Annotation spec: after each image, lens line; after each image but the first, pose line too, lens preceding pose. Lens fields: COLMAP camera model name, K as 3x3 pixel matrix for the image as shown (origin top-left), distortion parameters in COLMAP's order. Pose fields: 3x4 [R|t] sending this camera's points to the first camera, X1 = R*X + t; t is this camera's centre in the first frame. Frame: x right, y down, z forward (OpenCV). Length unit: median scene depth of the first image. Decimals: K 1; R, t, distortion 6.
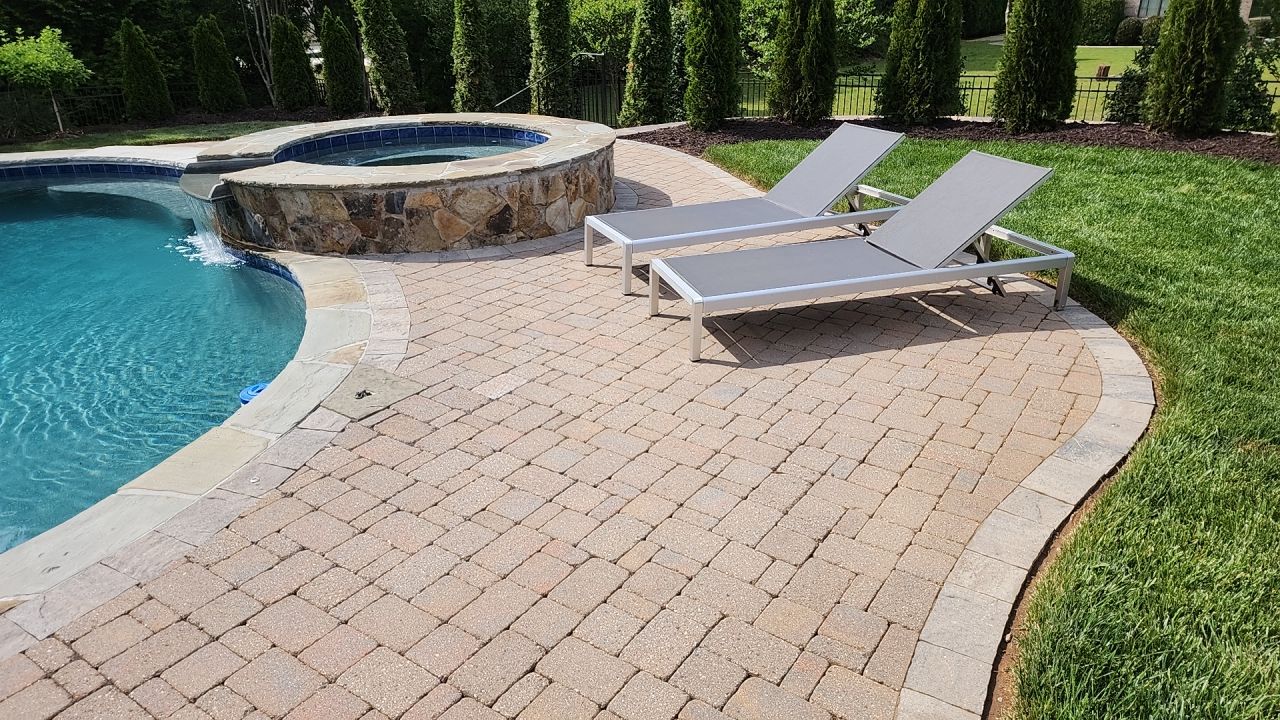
lens RADIAL K [[868.8, 0, 640.0], [0, 868.8, 360.0], [0, 0, 1]] dist [0.026249, -0.002533]
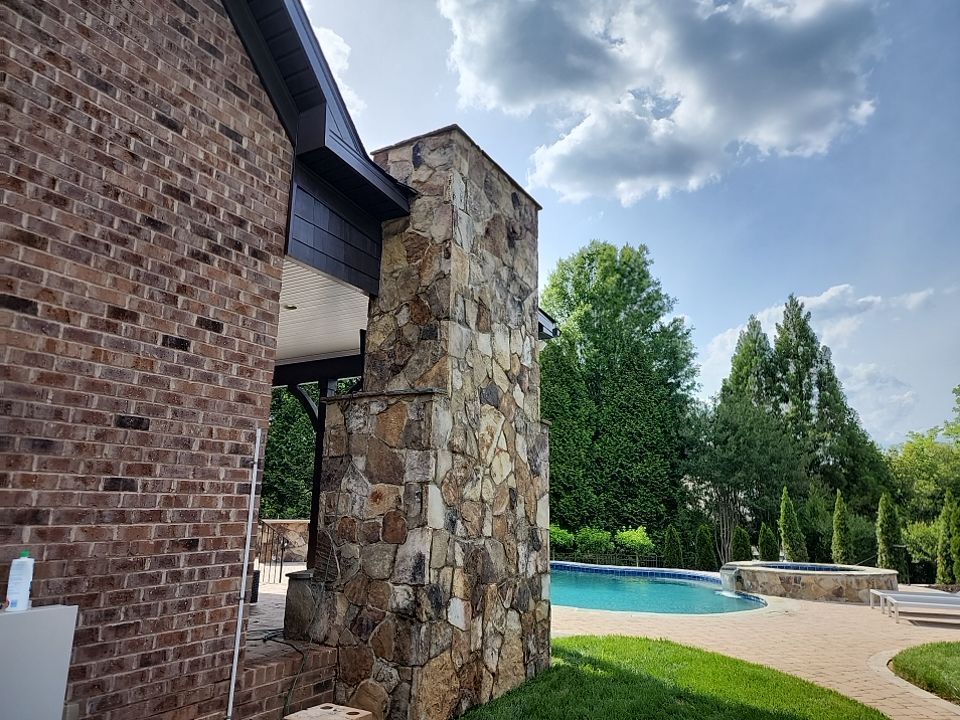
lens RADIAL K [[638.9, 0, 480.0], [0, 638.9, 360.0], [0, 0, 1]] dist [0.053477, -0.040829]
pose [[0.763267, -0.119580, -0.634921, 0.160952], [-0.283099, 0.821457, -0.495038, 0.252297], [0.580757, 0.557592, 0.593138, -0.567409]]
